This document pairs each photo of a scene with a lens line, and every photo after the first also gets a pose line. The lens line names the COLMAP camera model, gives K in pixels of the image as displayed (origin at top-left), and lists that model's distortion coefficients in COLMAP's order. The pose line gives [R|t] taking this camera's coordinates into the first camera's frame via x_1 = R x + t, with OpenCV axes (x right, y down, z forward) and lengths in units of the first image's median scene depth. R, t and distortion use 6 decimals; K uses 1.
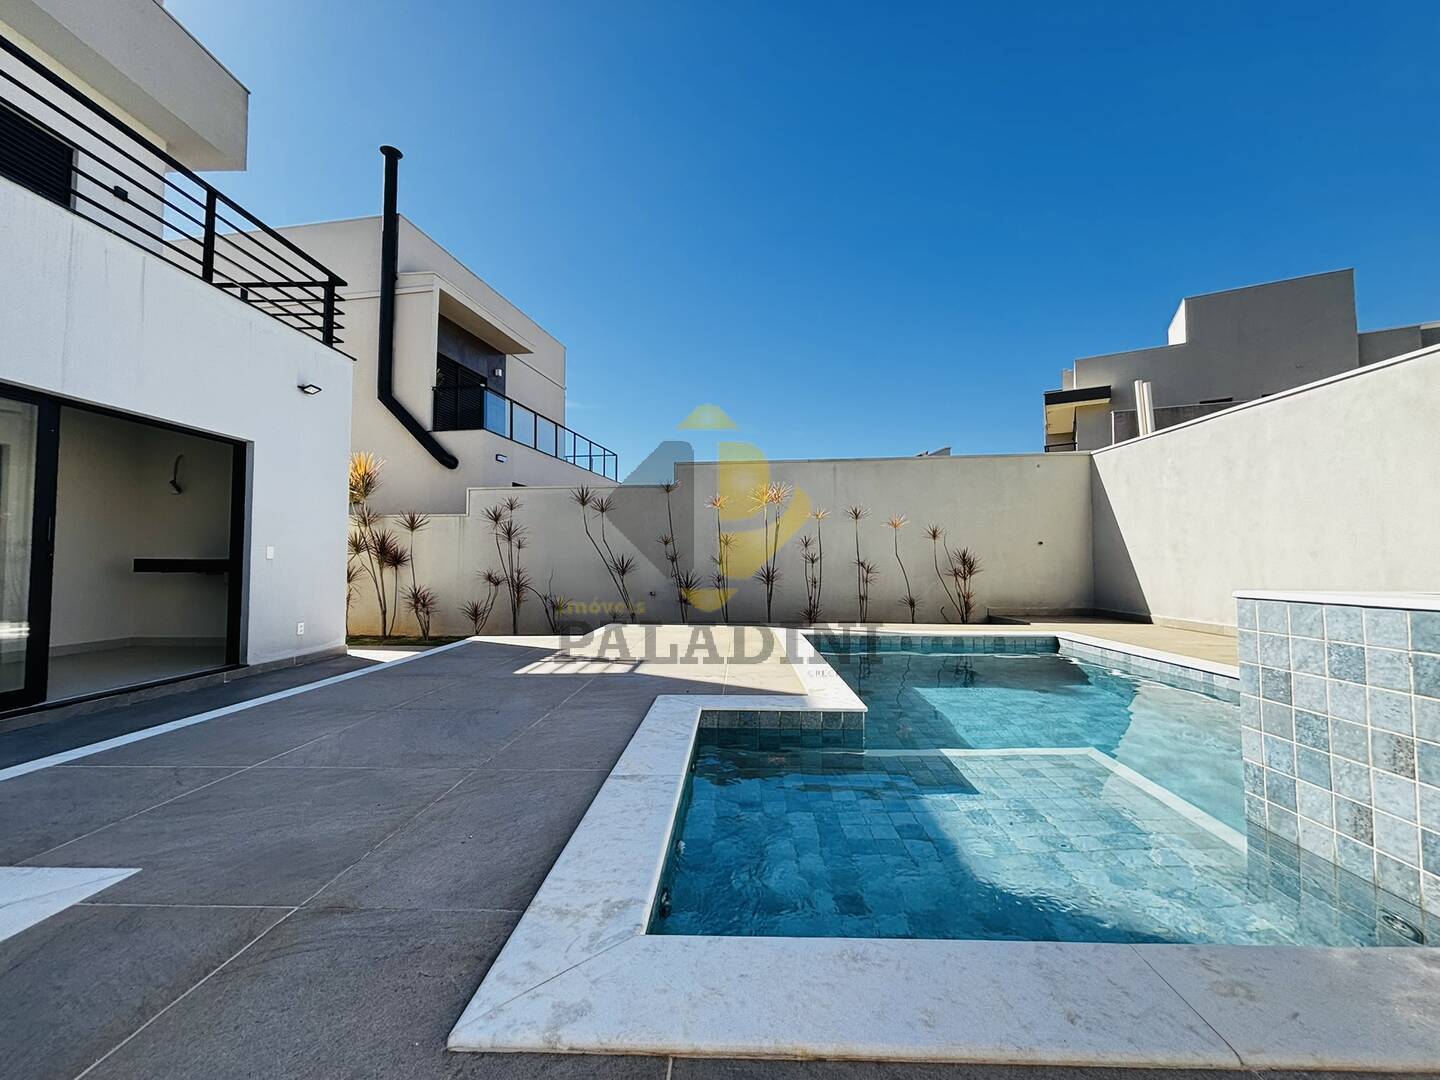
lens RADIAL K [[583.3, 0, 720.0], [0, 583.3, 540.0], [0, 0, 1]] dist [-0.001431, 0.000346]
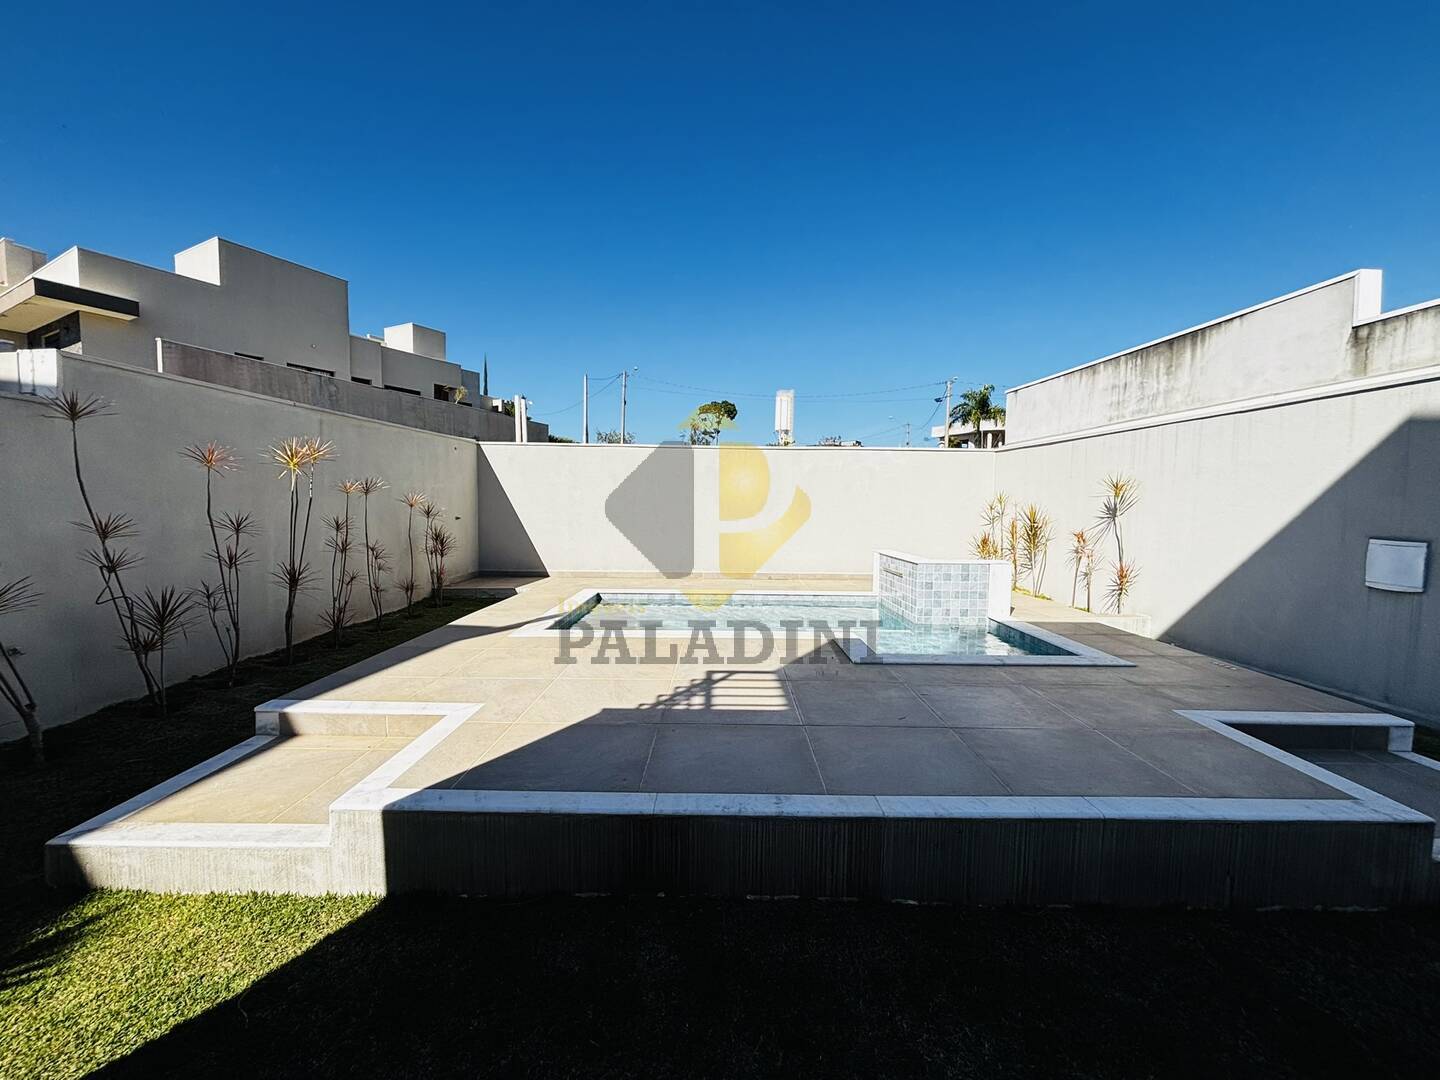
lens RADIAL K [[577.4, 0, 720.0], [0, 577.4, 540.0], [0, 0, 1]] dist [0.002417, 0.000600]
pose [[-0.028312, -0.059157, 0.997847, -0.744779], [-0.049218, 0.997119, 0.057717, -0.053734], [-0.998387, -0.047478, -0.031142, 0.674204]]
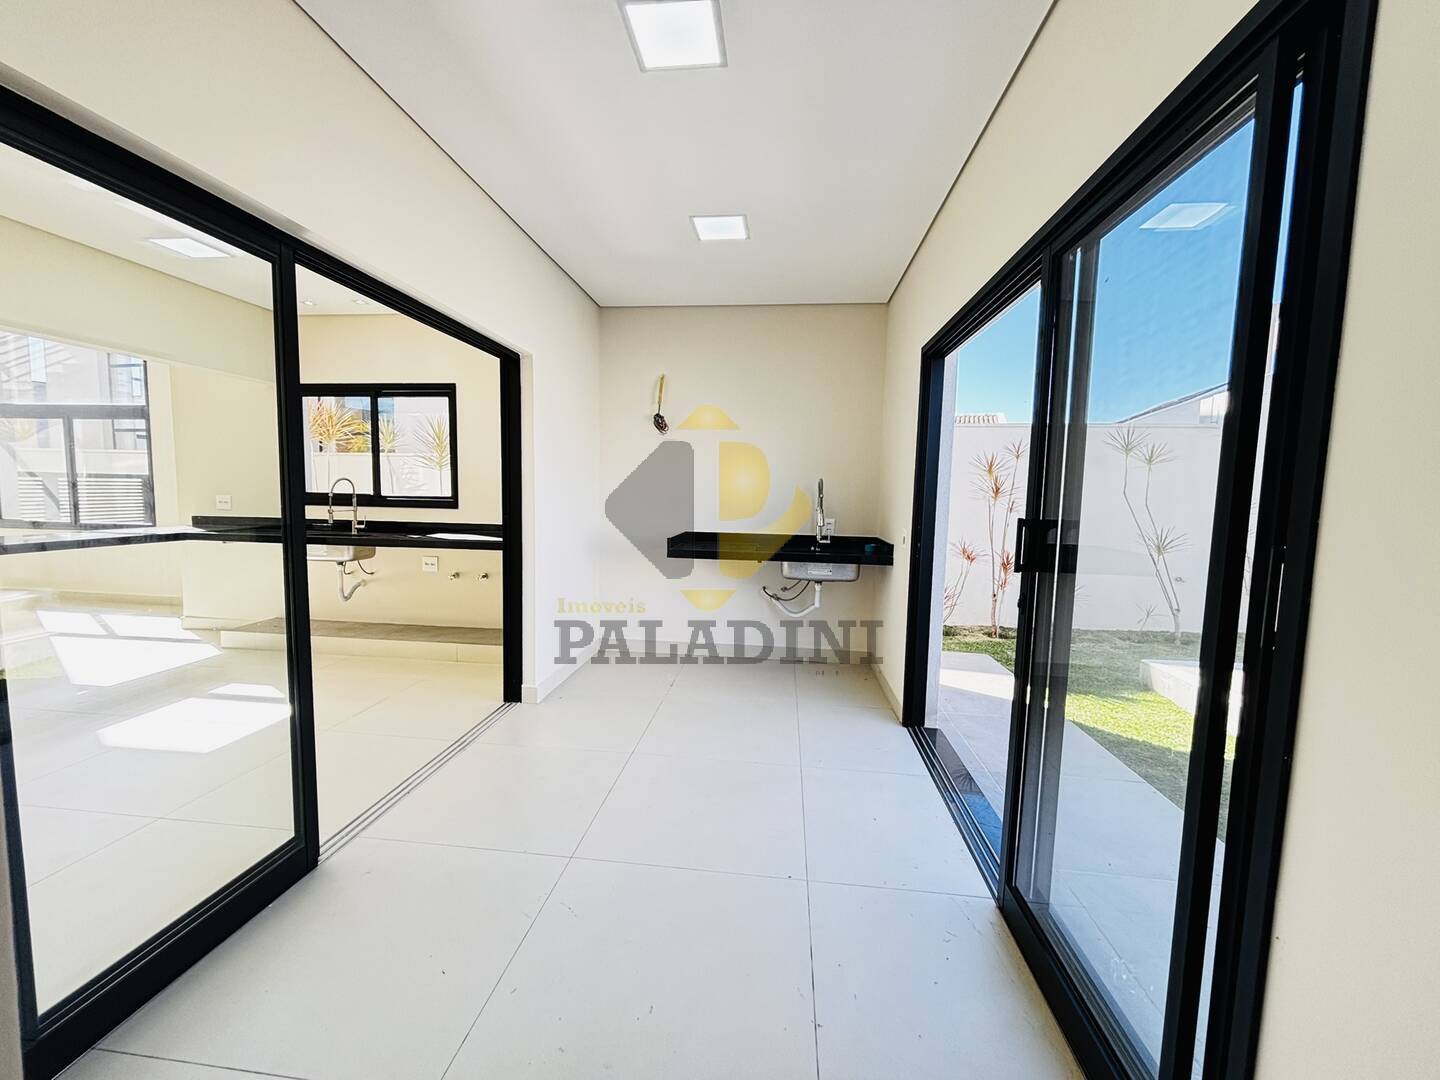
lens RADIAL K [[583.3, 0, 720.0], [0, 583.3, 540.0], [0, 0, 1]] dist [-0.001431, 0.000346]
pose [[0.996601, 0.024866, -0.078541, -0.847080], [-0.014791, 0.991876, 0.126347, -0.051264], [0.081044, -0.124756, 0.988872, 0.333623]]
